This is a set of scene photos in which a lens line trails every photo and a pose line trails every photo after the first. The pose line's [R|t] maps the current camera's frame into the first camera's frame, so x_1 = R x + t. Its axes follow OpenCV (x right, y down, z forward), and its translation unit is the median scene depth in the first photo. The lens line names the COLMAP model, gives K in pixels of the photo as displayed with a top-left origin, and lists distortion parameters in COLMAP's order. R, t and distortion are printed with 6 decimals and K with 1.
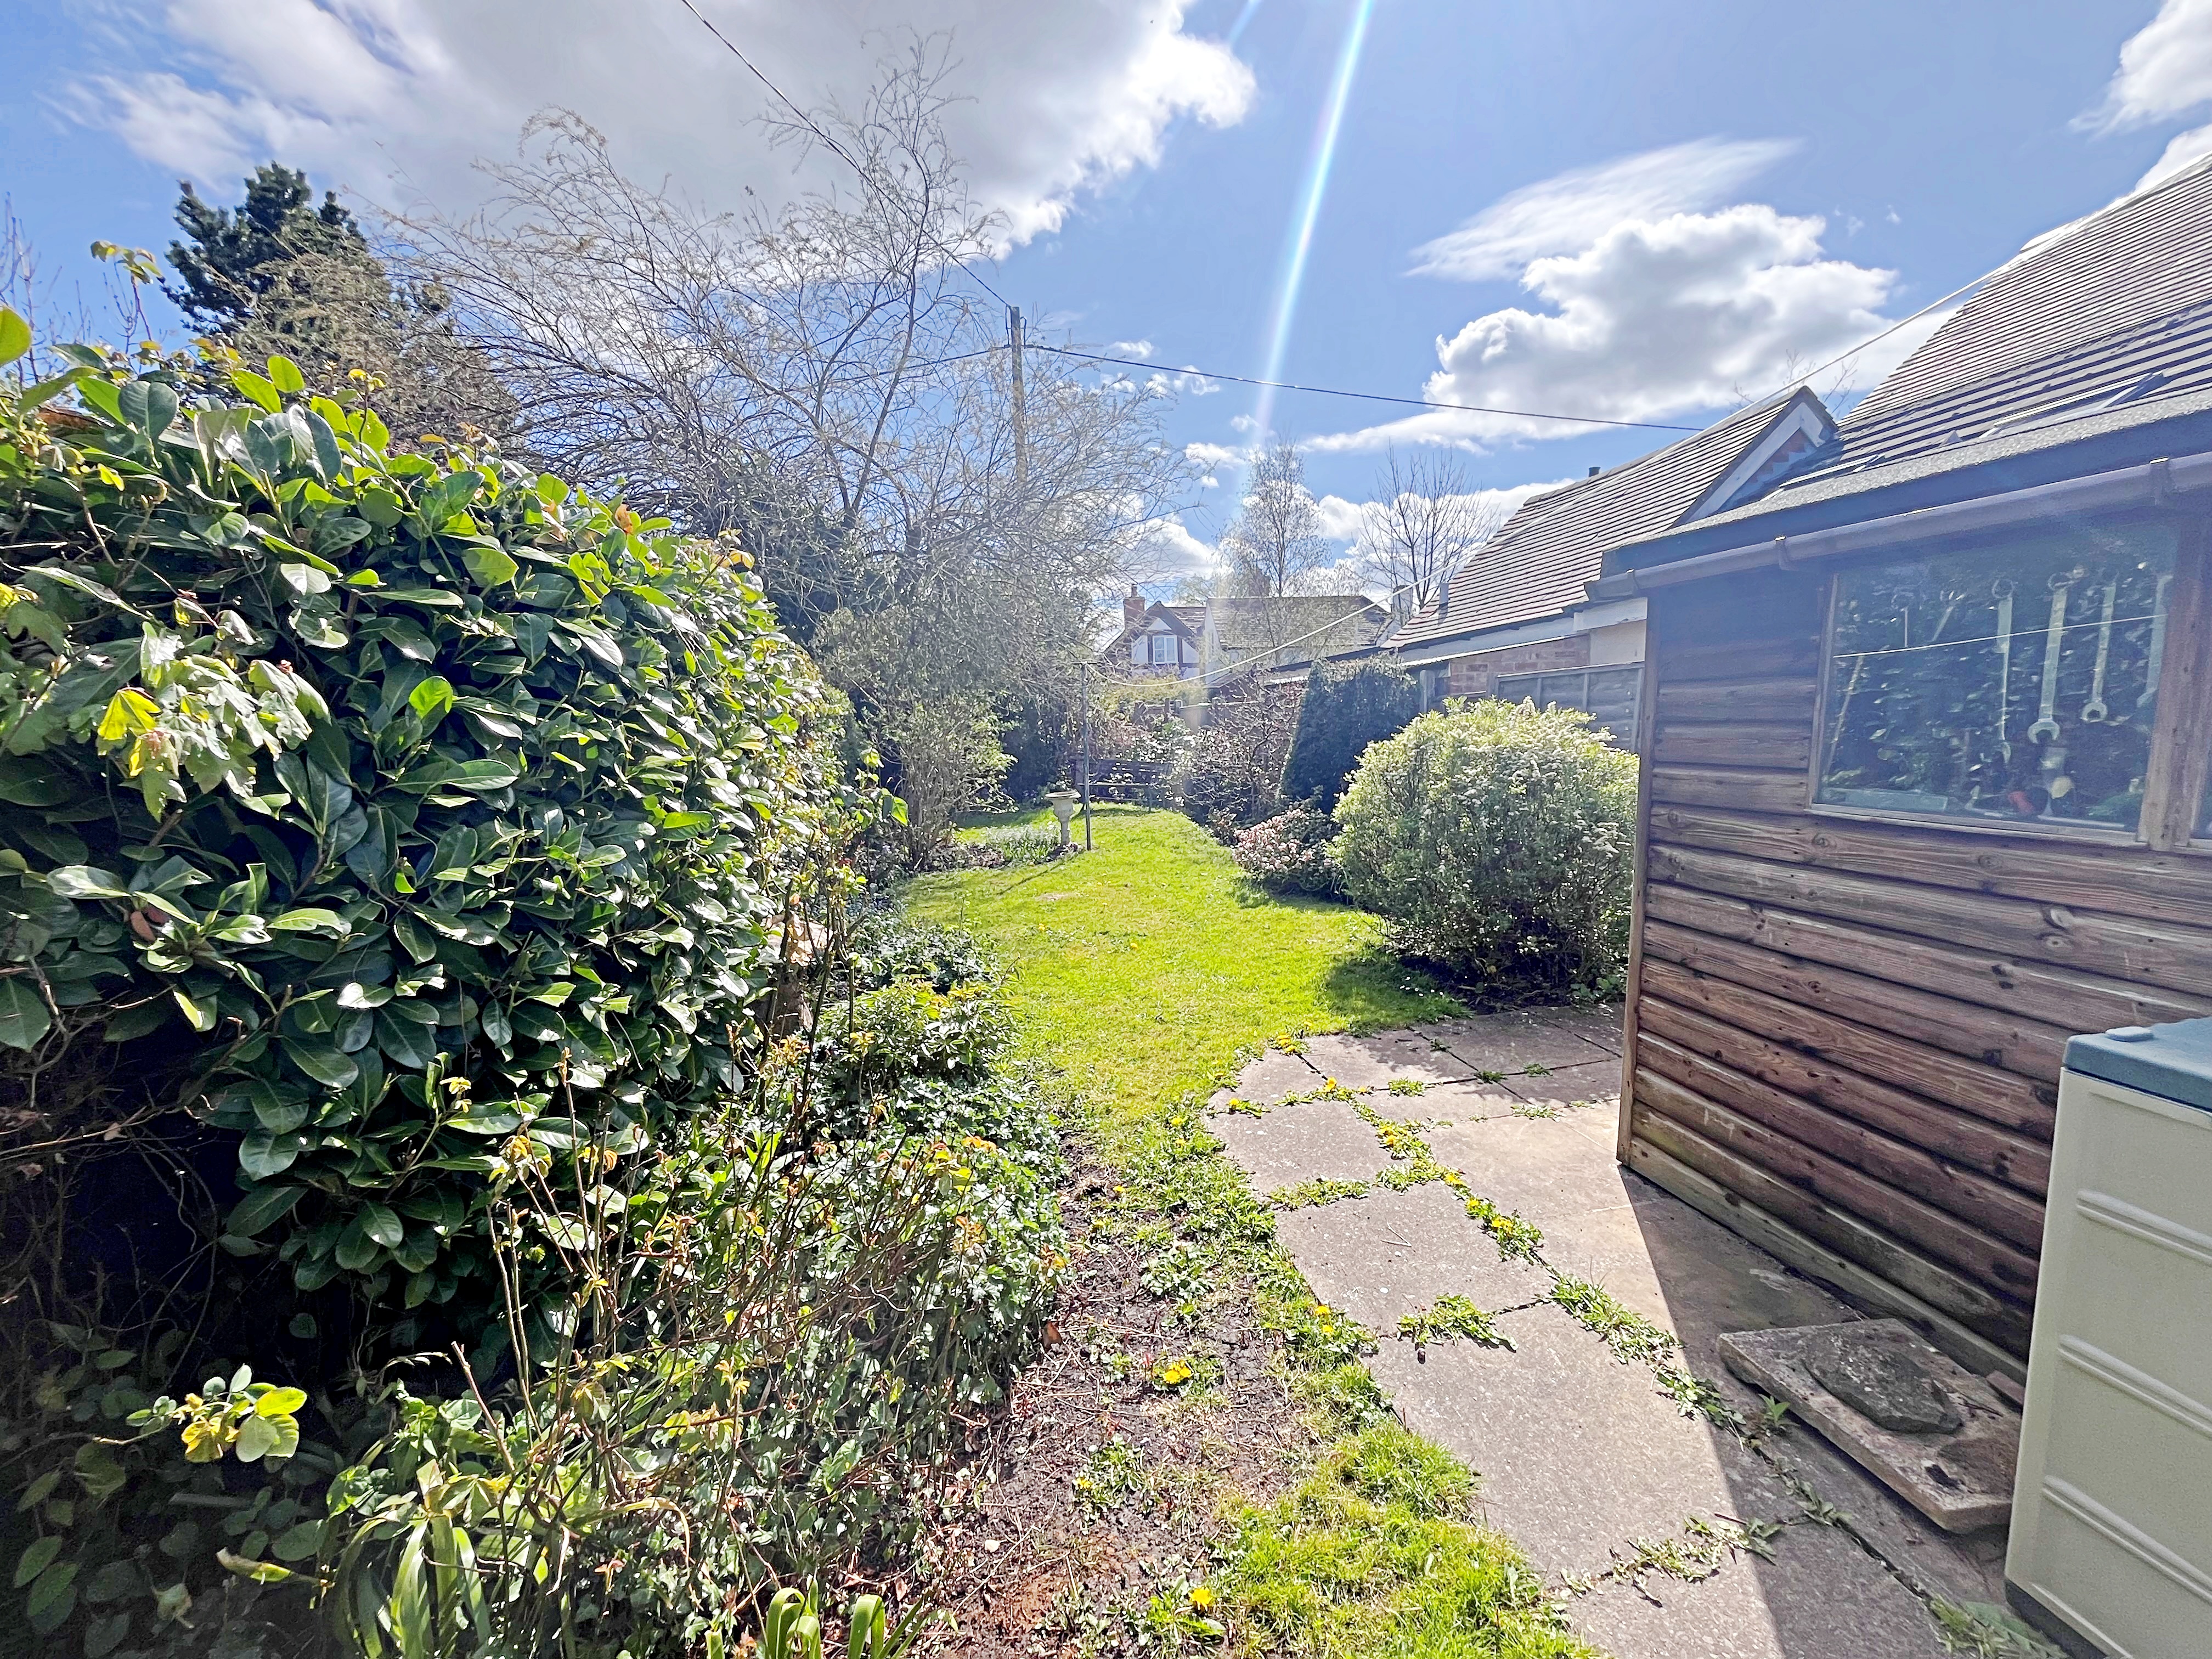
lens RADIAL K [[895.8, 0, 1108.3], [0, 895.8, 831.8], [0, 0, 1]] dist [-0.003858, -0.000481]
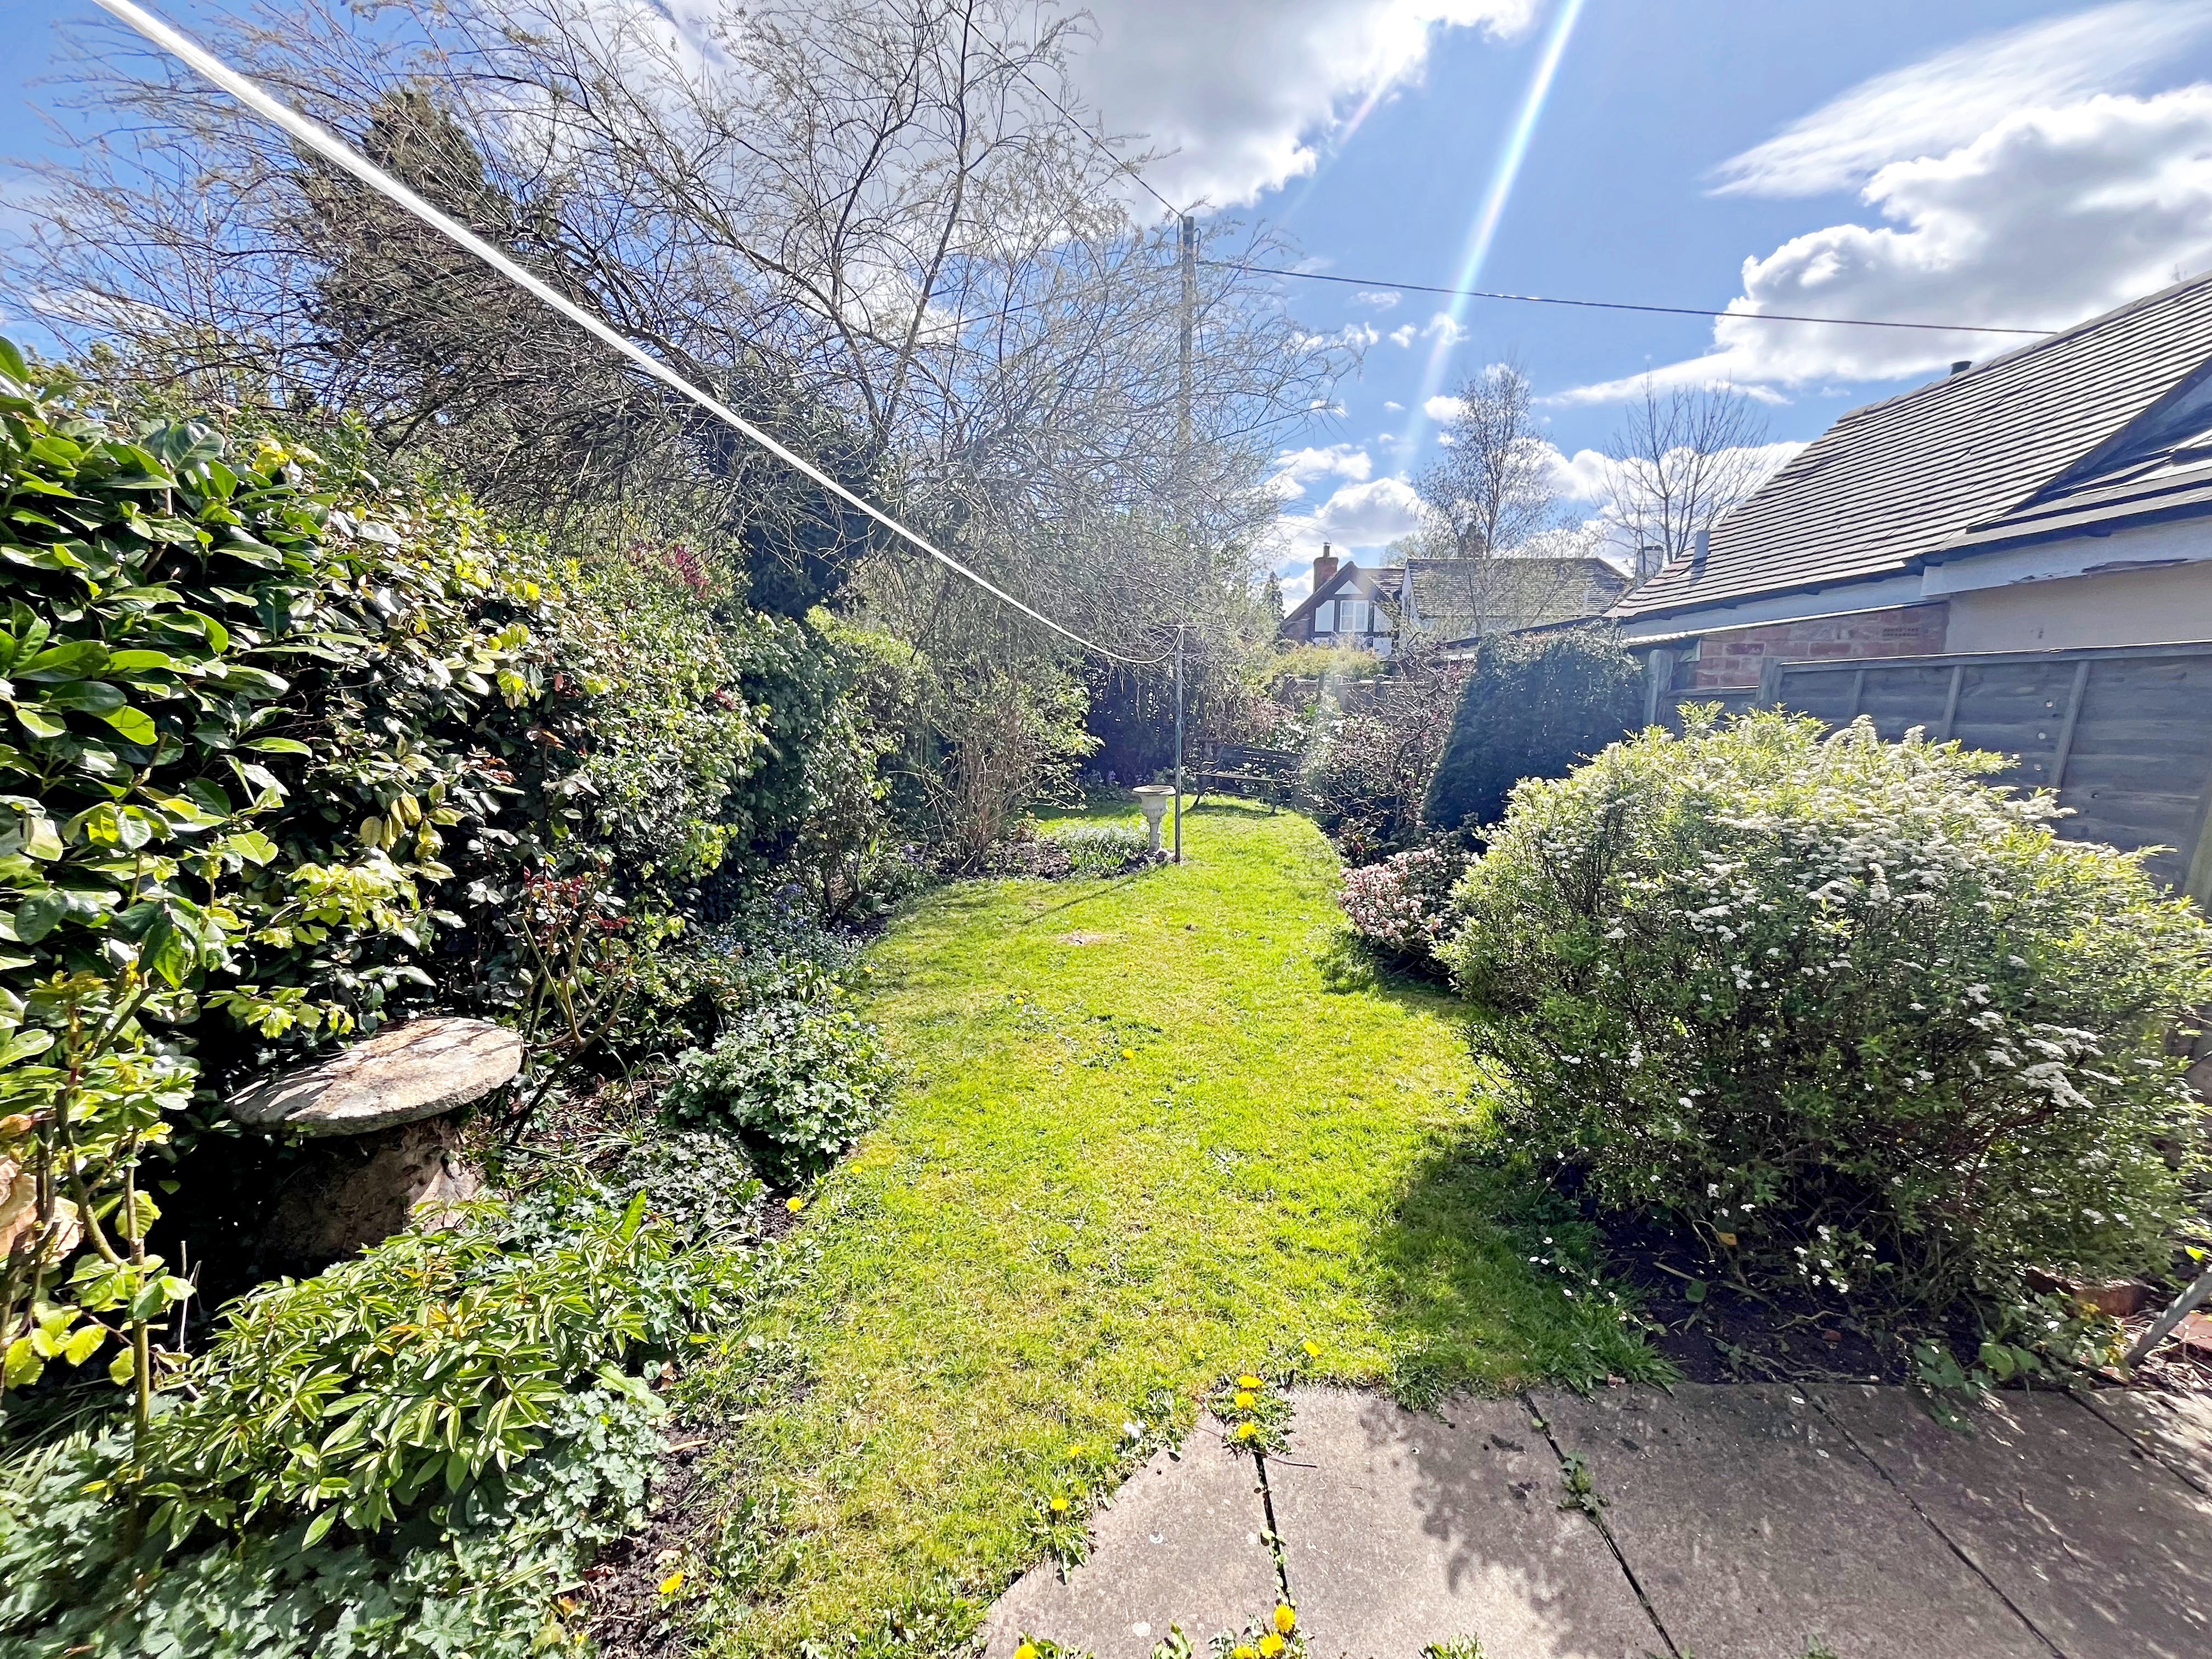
lens RADIAL K [[895.8, 0, 1105.2], [0, 895.8, 829.9], [0, 0, 1]] dist [-0.003858, -0.000481]
pose [[0.974917, 0.075836, -0.209253, 0.109033], [-0.068154, 0.996718, 0.043693, -0.051772], [0.211879, -0.028336, 0.976885, 0.276455]]
